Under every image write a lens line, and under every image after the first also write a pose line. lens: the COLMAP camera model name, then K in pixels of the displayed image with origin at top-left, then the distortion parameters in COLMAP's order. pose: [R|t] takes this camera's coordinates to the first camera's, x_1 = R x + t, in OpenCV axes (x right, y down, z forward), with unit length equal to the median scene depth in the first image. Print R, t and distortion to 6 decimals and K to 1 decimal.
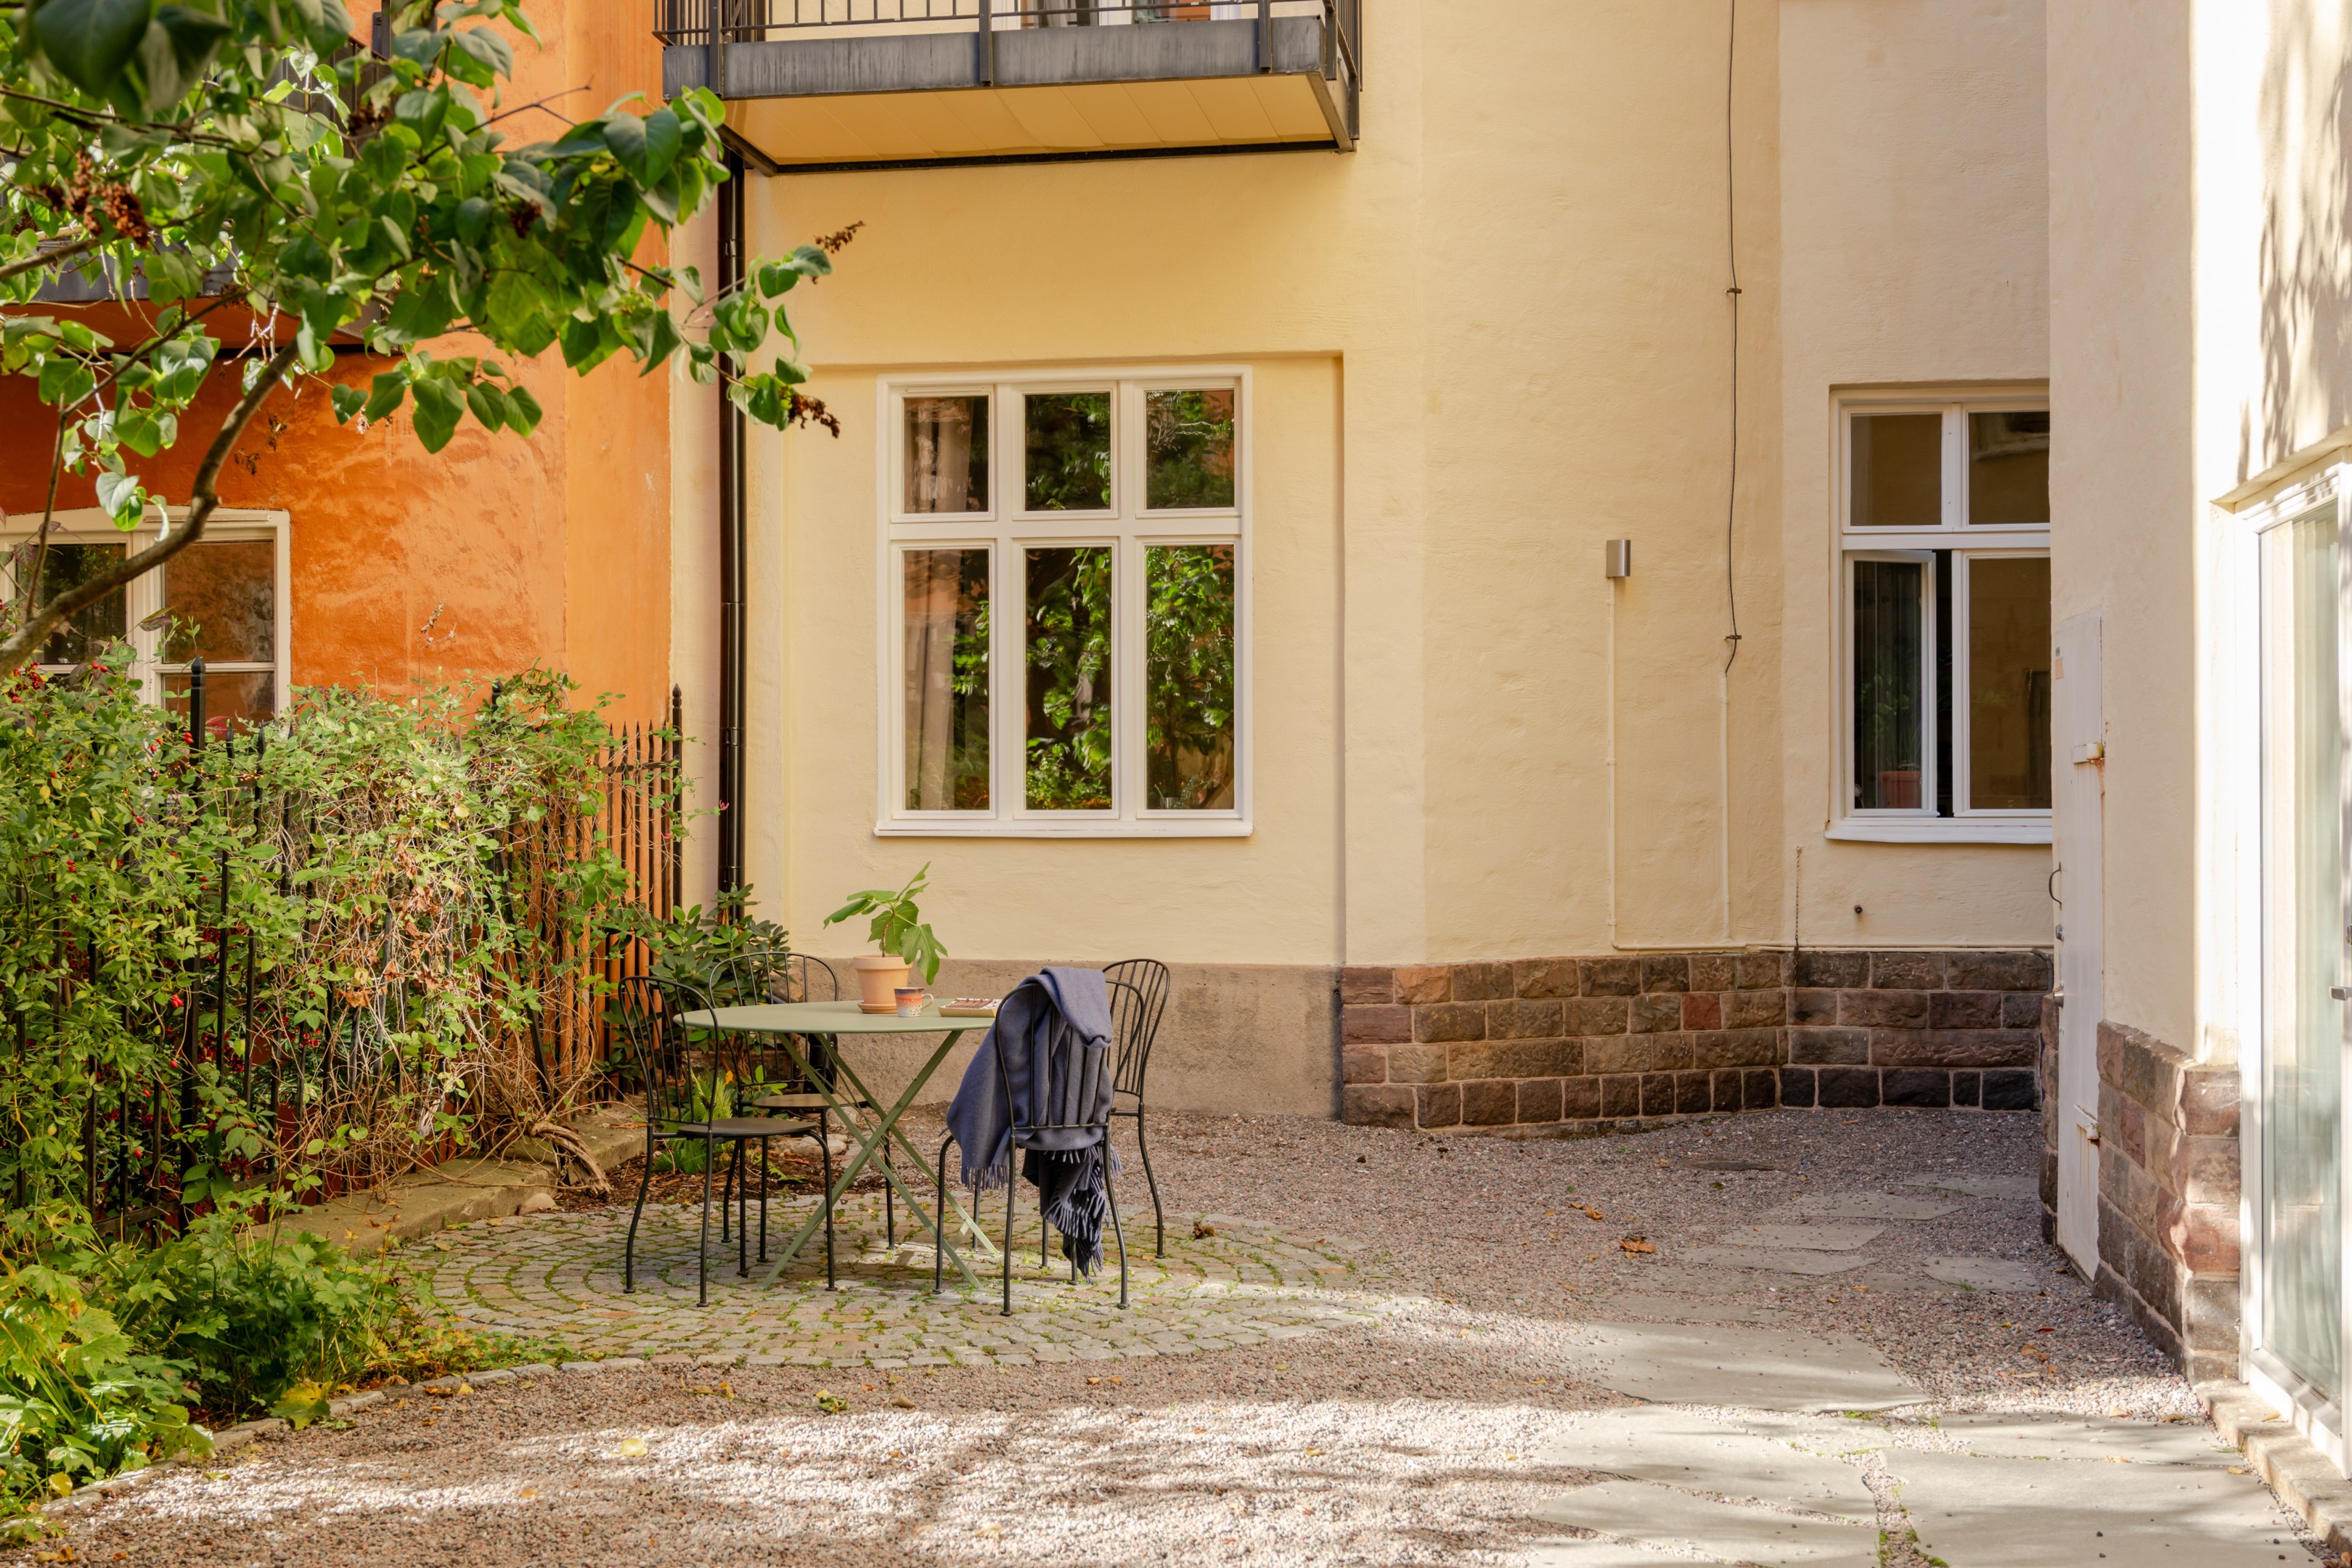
lens RADIAL K [[2693.2, 0, 1175.6], [0, 2693.2, 860.5], [0, 0, 1]] dist [-0.001027, 0.002319]
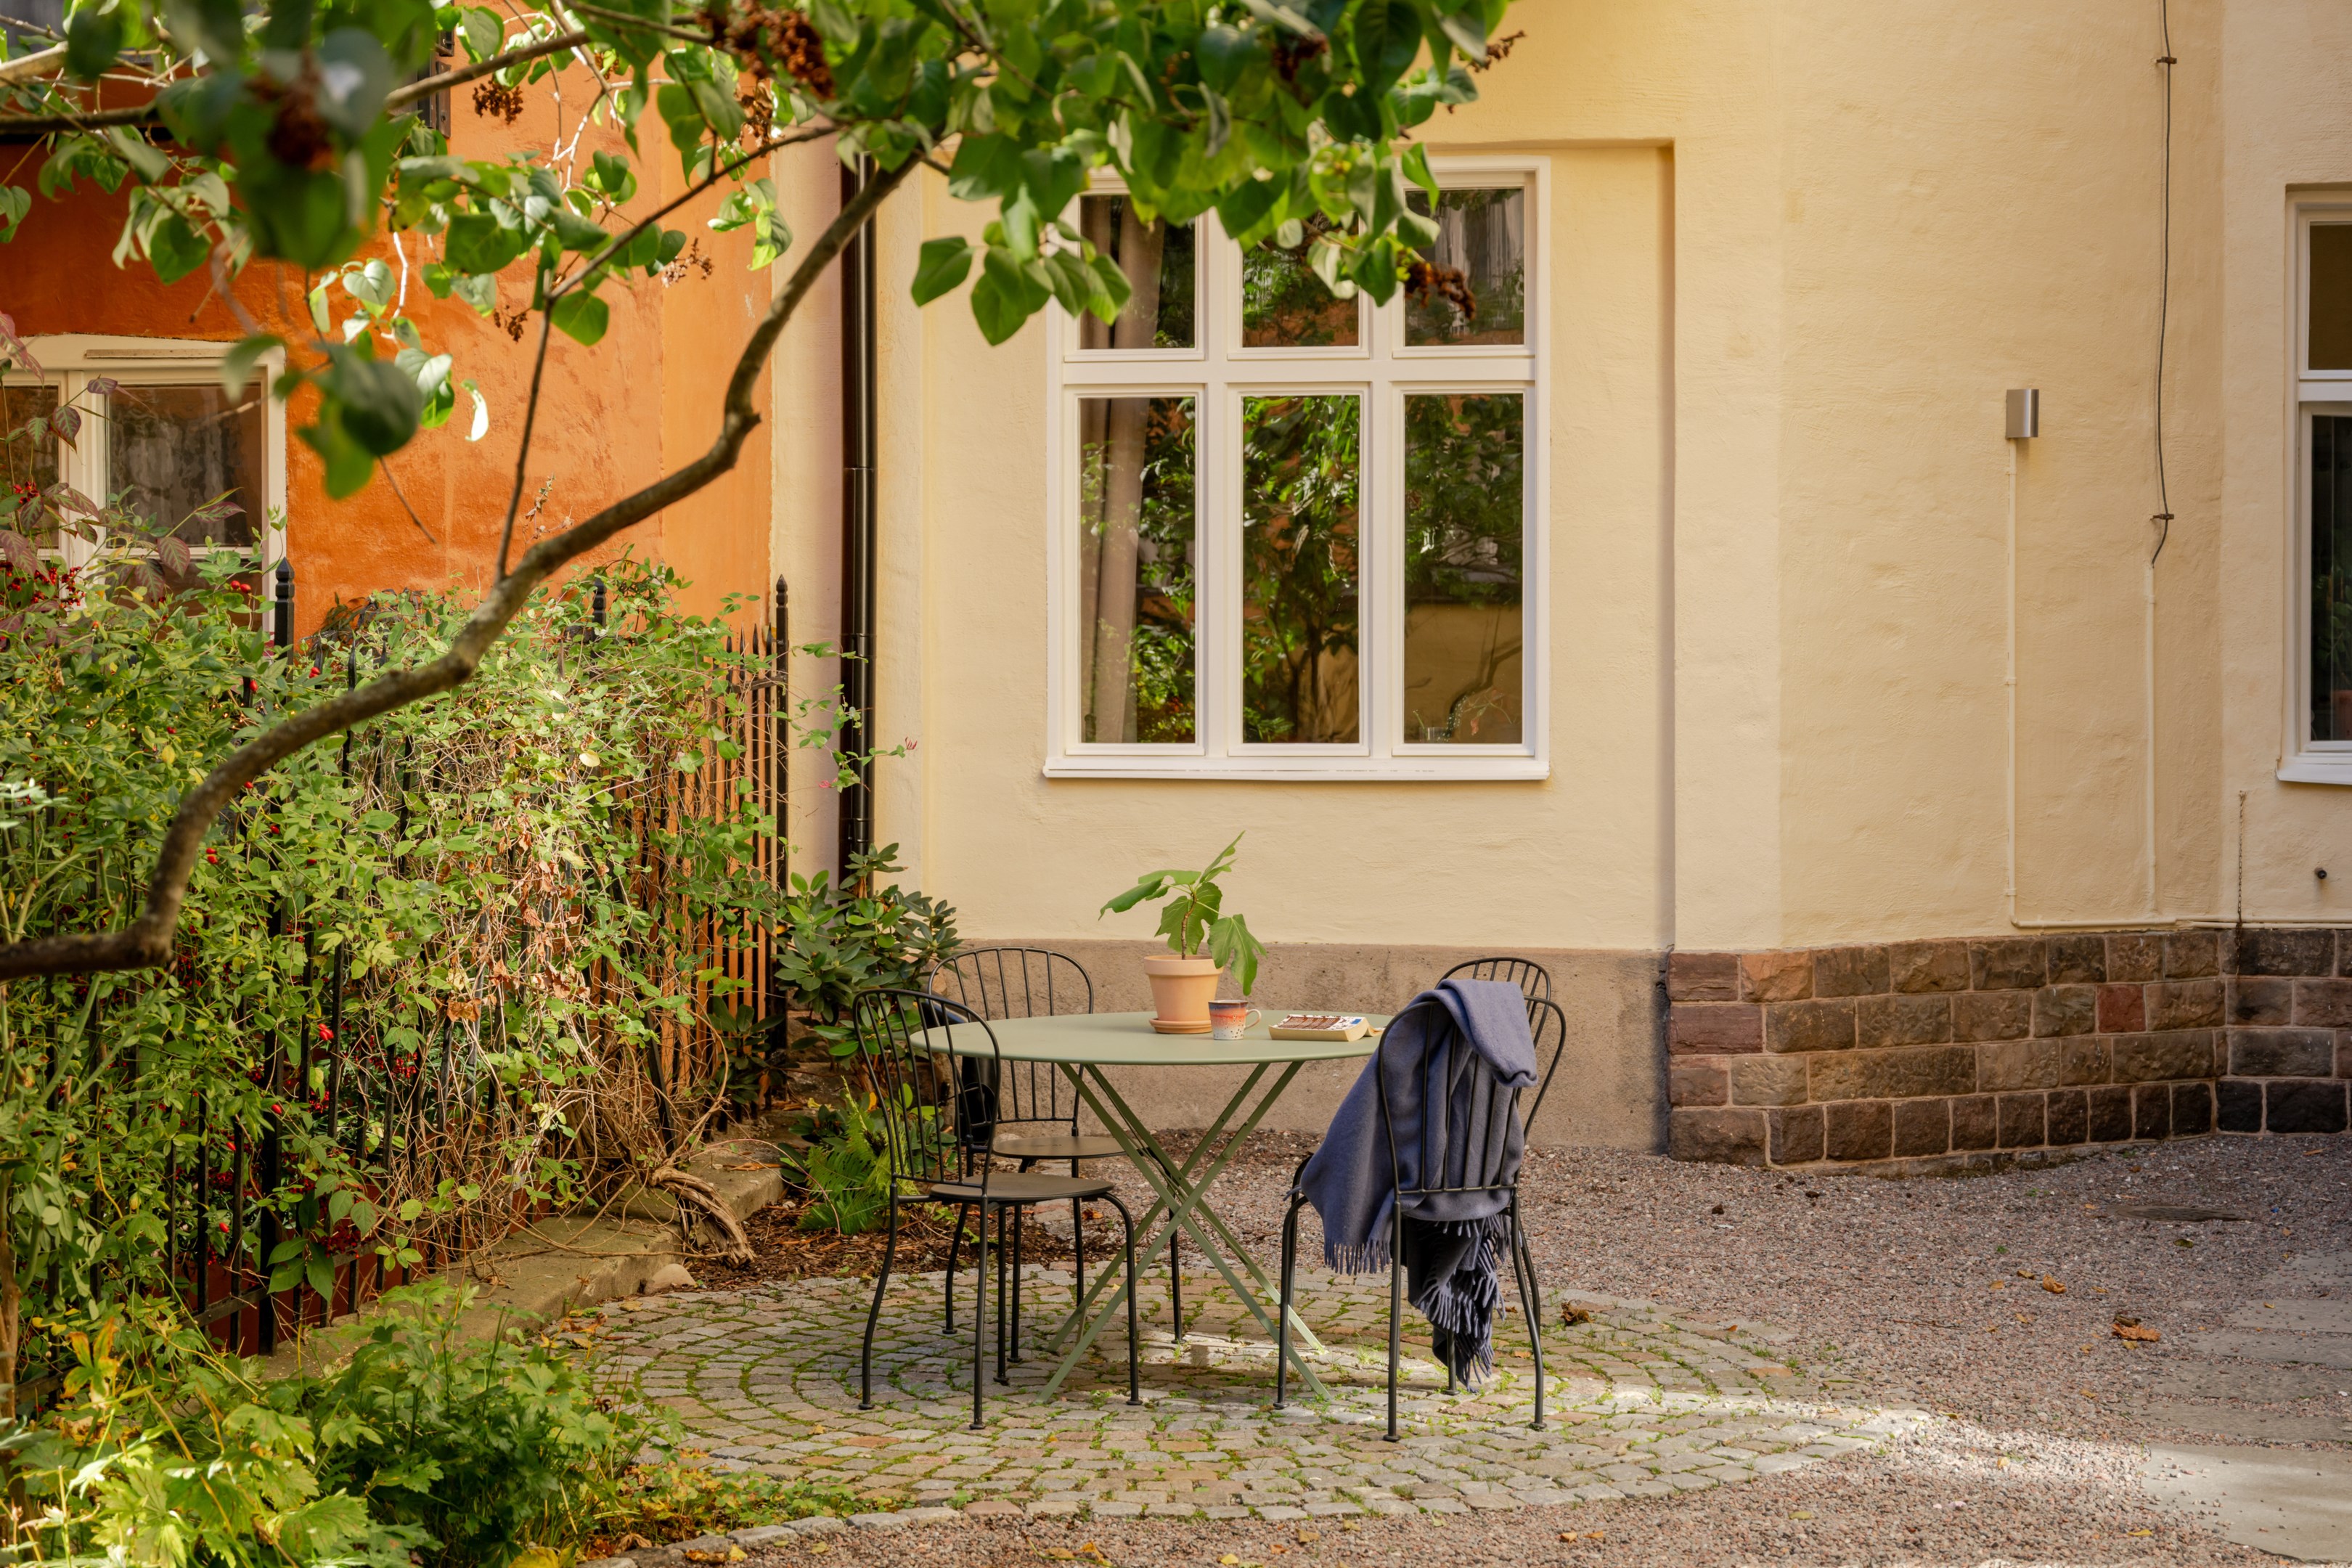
lens RADIAL K [[3531.5, 0, 1176.0], [0, 3531.5, 784.0], [0, 0, 1]] dist [0.000801, 0.044809]
pose [[0.999483, 0.001481, 0.032123, -0.109569], [-0.001783, 0.999955, 0.009353, -0.017062], [-0.032108, -0.009405, 0.999440, 0.010437]]
